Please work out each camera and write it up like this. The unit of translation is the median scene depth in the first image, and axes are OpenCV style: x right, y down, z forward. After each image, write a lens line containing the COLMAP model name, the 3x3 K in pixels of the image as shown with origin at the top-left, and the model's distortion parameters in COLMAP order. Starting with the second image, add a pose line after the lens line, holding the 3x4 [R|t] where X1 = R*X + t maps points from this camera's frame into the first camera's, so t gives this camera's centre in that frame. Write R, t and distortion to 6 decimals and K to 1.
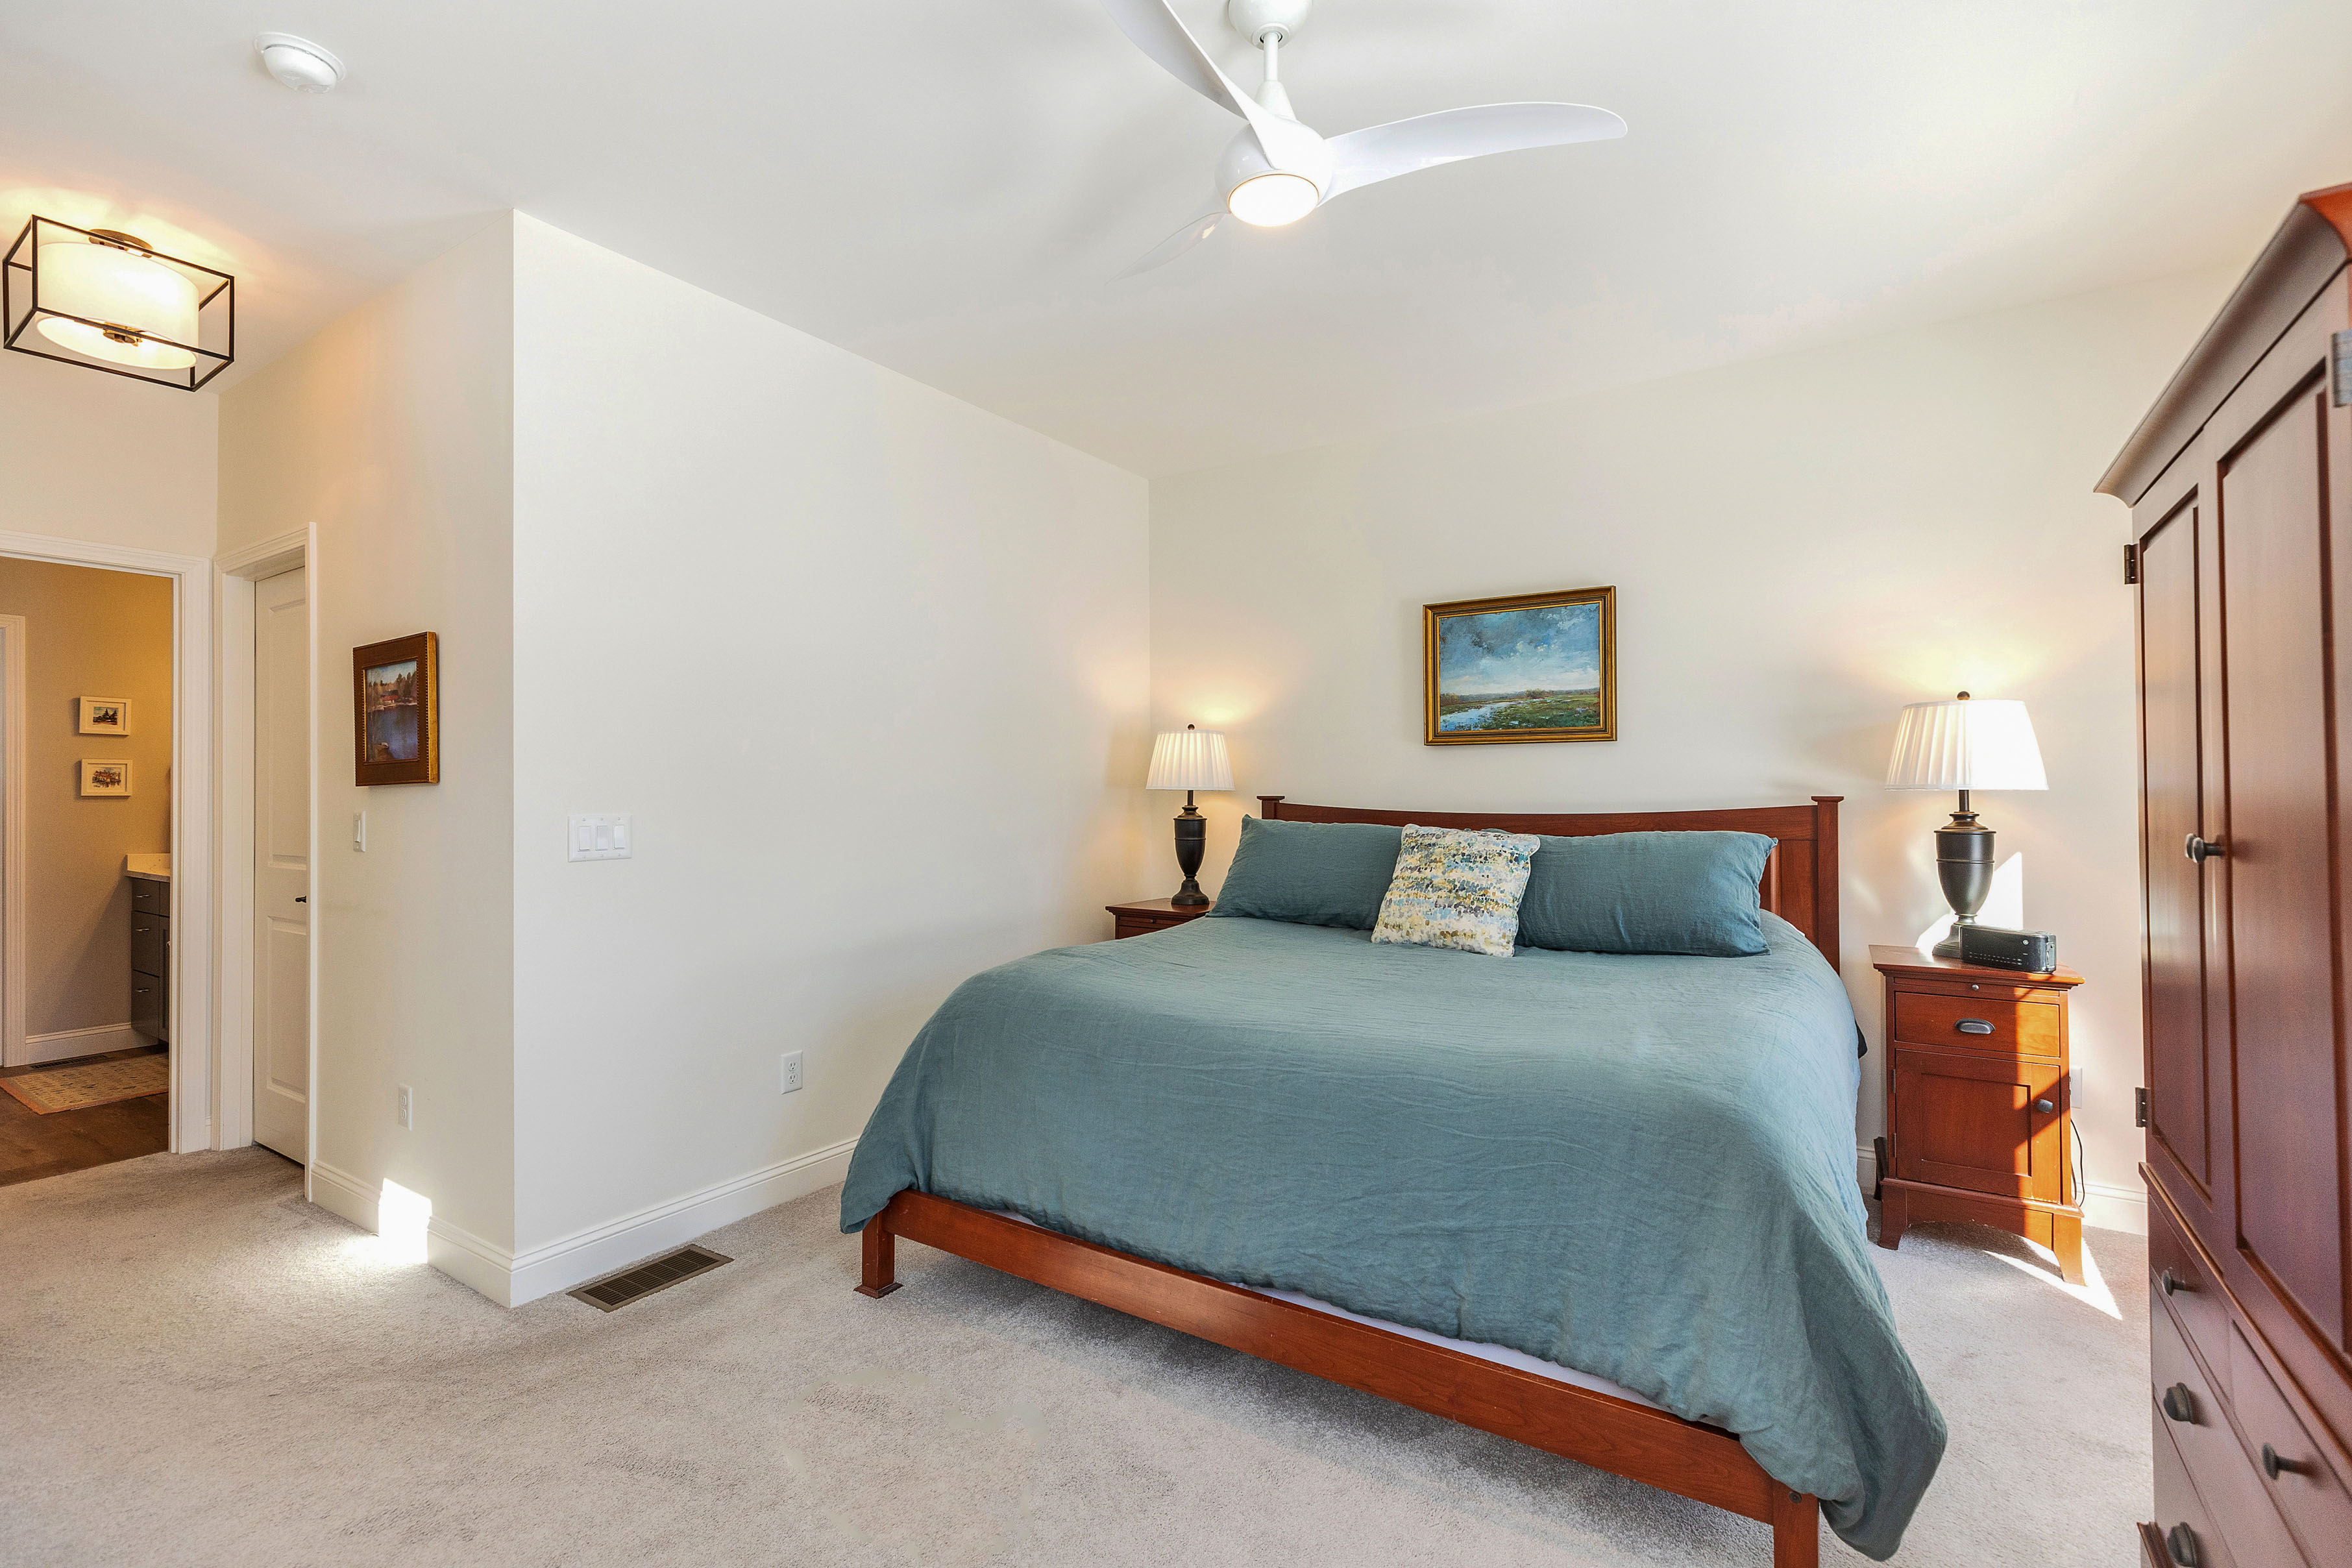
lens RADIAL K [[1054.3, 0, 1183.1], [0, 1054.3, 781.1], [0, 0, 1]] dist [0.002072, -0.001528]
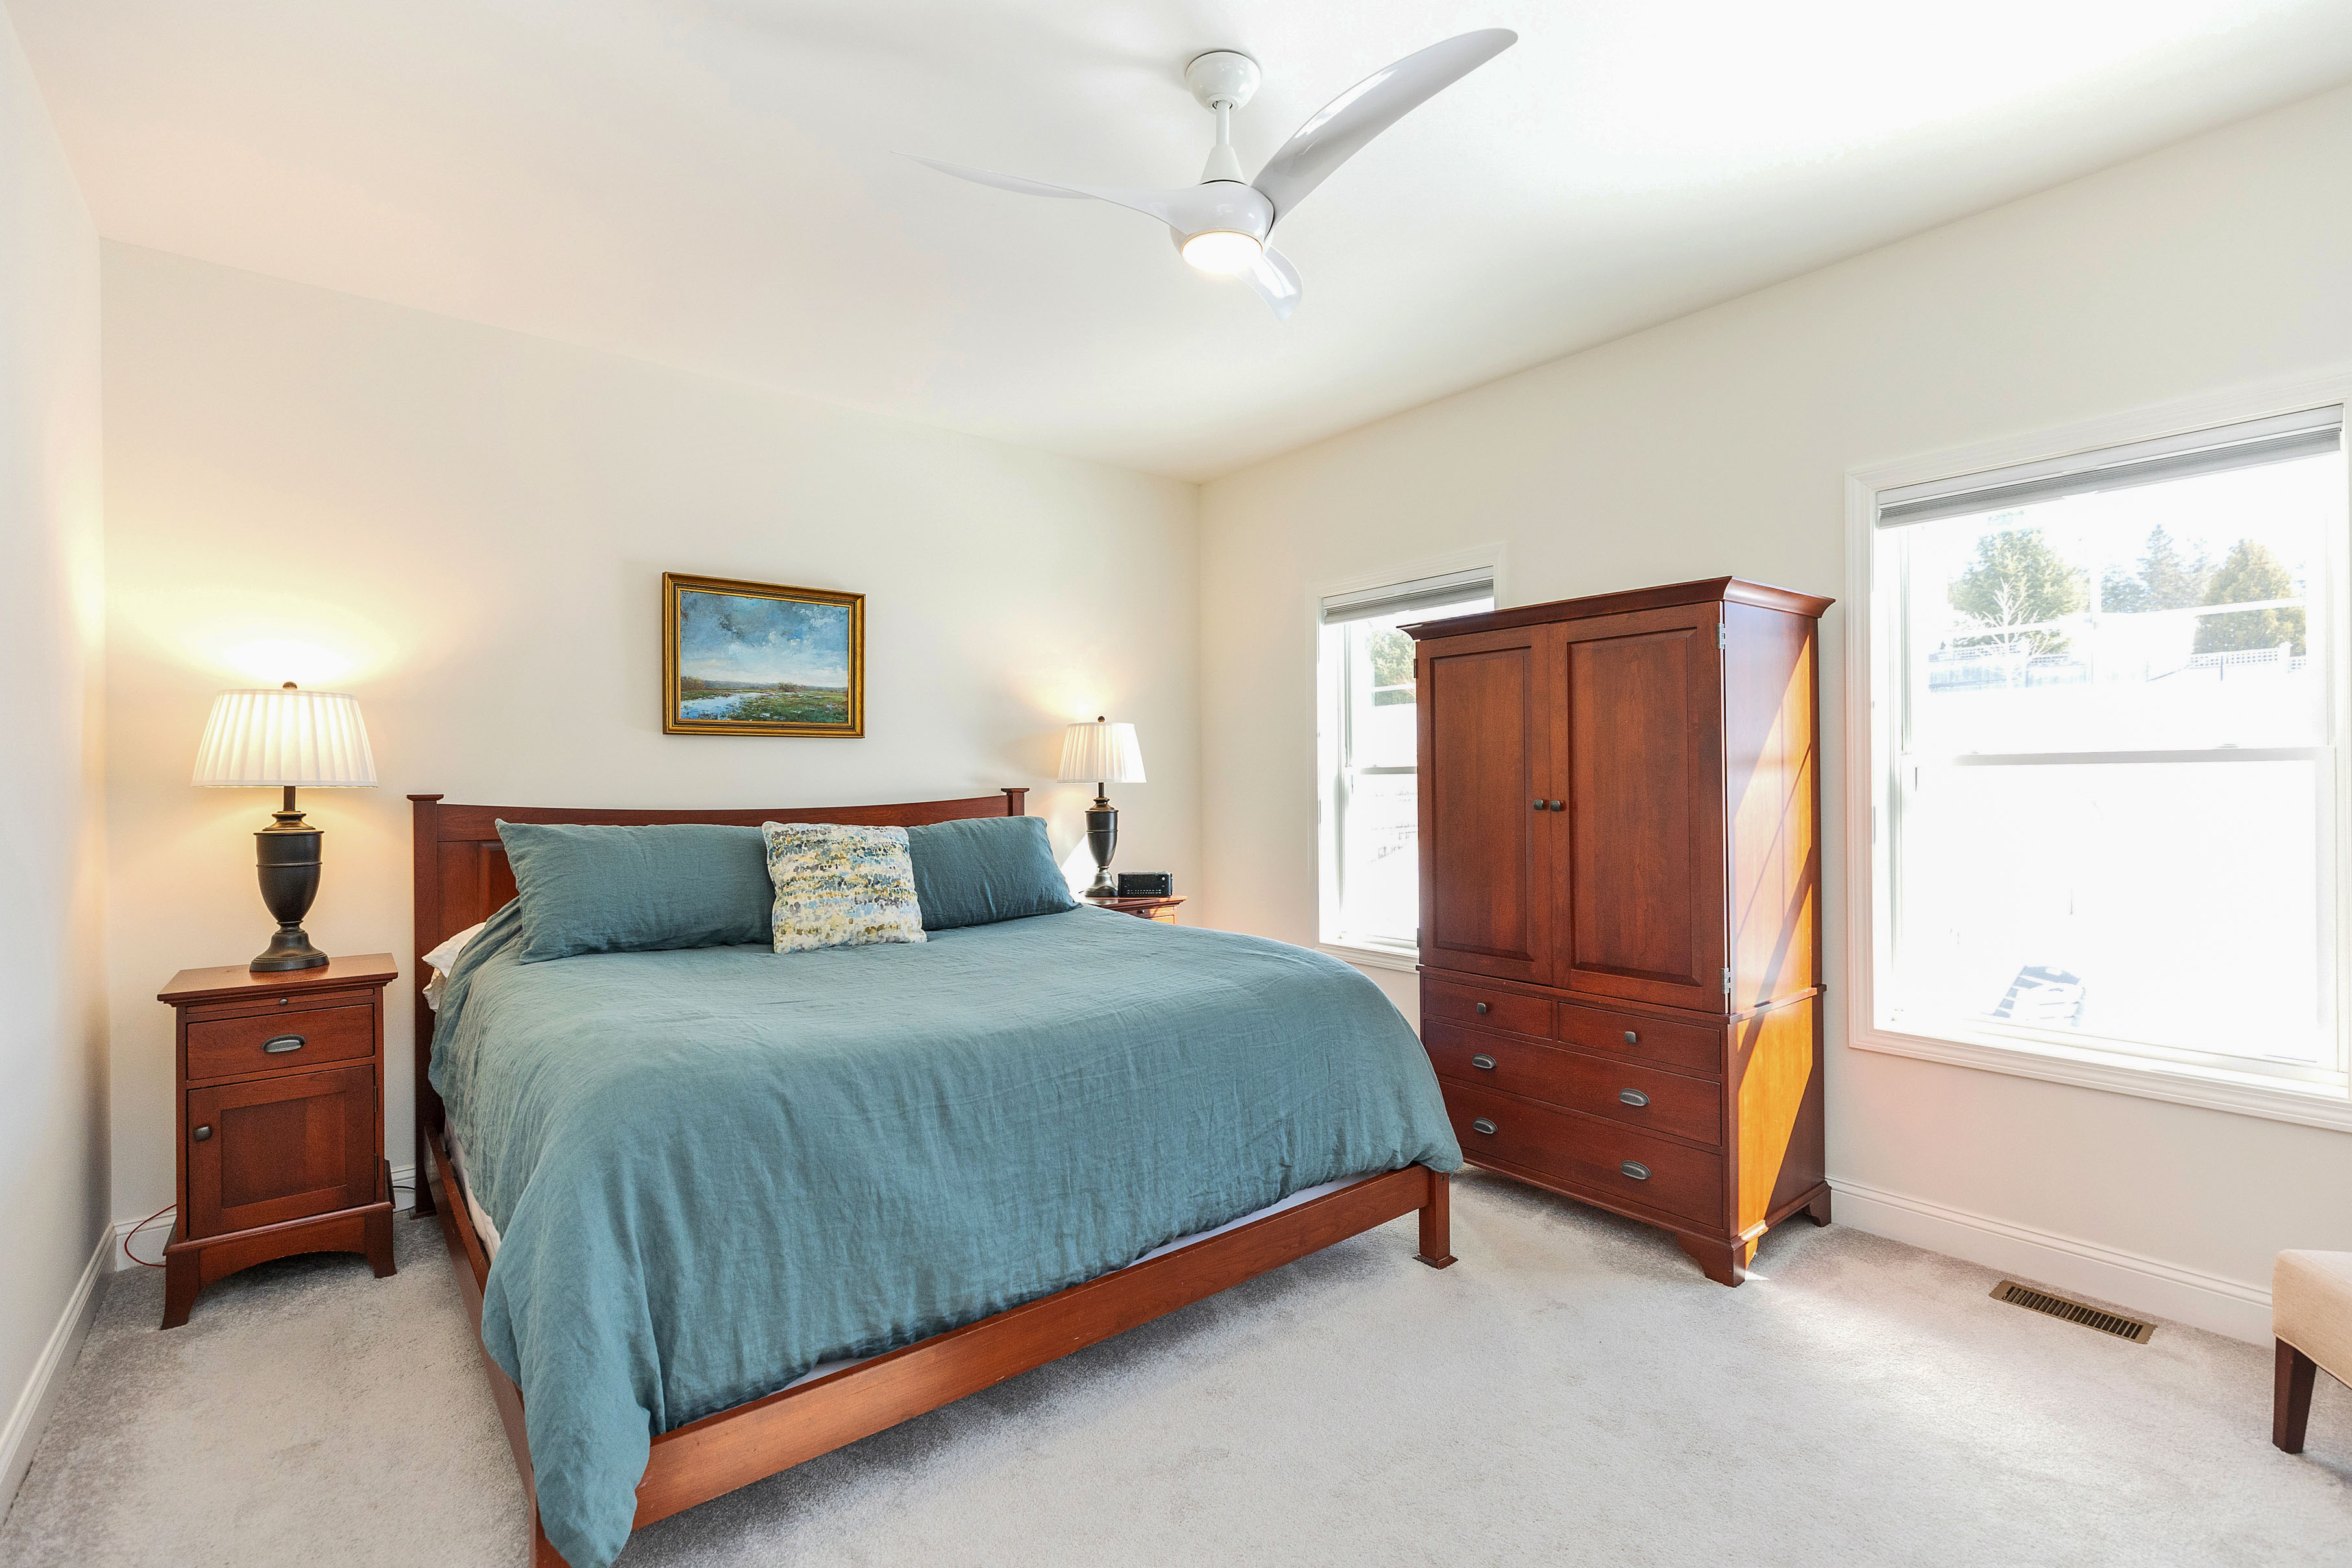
lens RADIAL K [[1054.3, 0, 1177.2], [0, 1054.3, 777.8], [0, 0, 1]] dist [0.002072, -0.001528]
pose [[0.308099, 0.003474, 0.951348, -0.504472], [-0.002225, 0.999993, -0.002931, 0.004517], [-0.951352, -0.001214, 0.308105, 0.356258]]
